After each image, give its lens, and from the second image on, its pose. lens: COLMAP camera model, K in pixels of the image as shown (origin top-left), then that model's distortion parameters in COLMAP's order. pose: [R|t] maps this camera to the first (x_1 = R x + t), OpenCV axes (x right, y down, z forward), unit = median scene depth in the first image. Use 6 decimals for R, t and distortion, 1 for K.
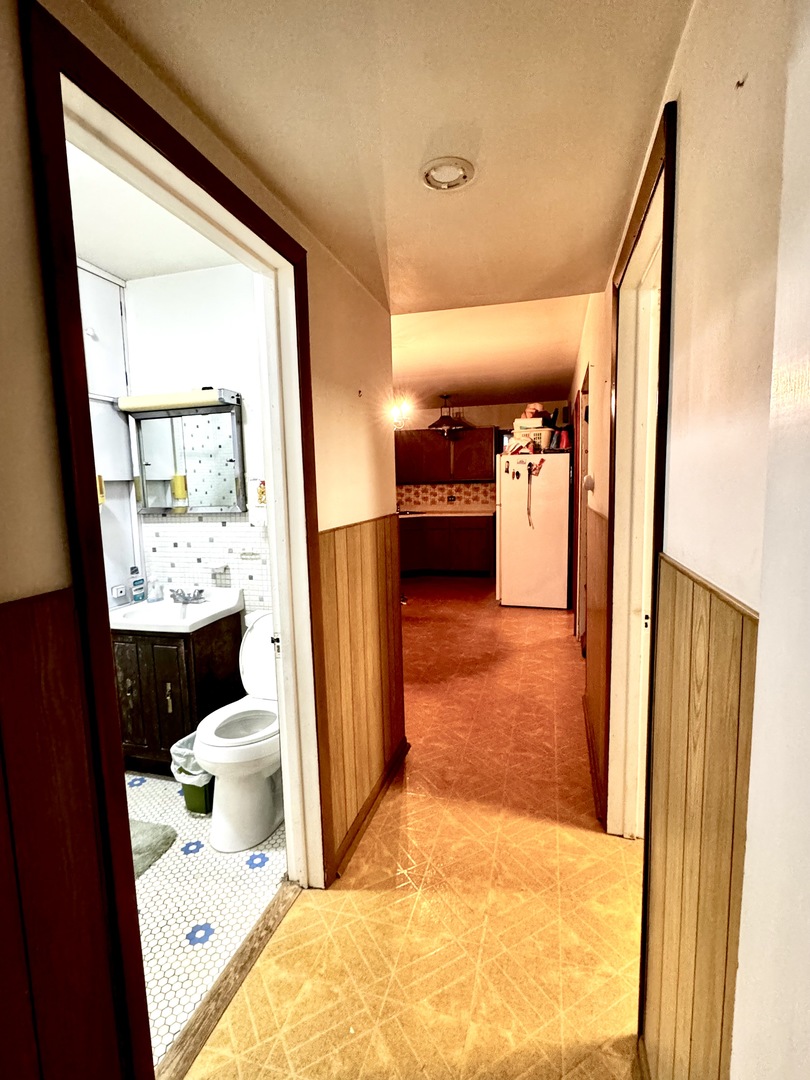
lens RADIAL K [[514.4, 0, 405.0], [0, 514.4, 540.0], [0, 0, 1]] dist [-0.003898, -0.000389]
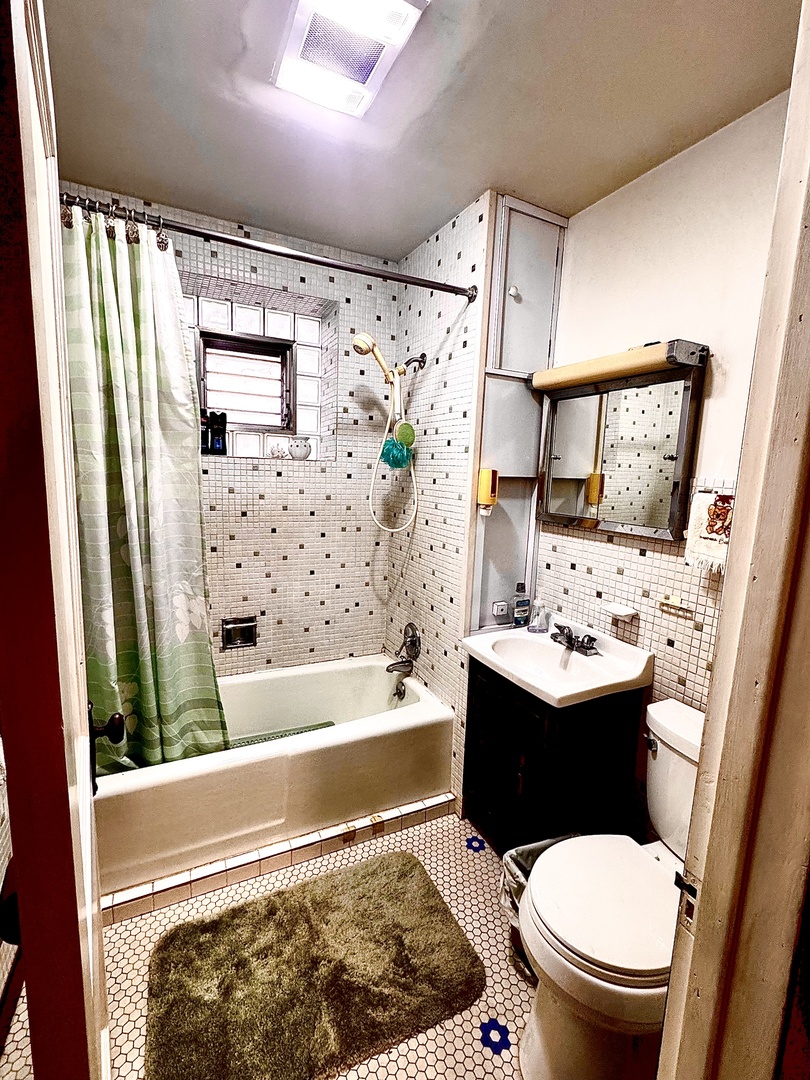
lens RADIAL K [[483.0, 0, 405.0], [0, 483.0, 540.0], [0, 0, 1]] dist [-0.001509, 0.000059]
pose [[0.664831, 0.159826, -0.729696, -0.103178], [-0.137765, 0.986320, 0.090516, -0.061232], [0.734181, 0.040349, 0.677754, 0.349303]]
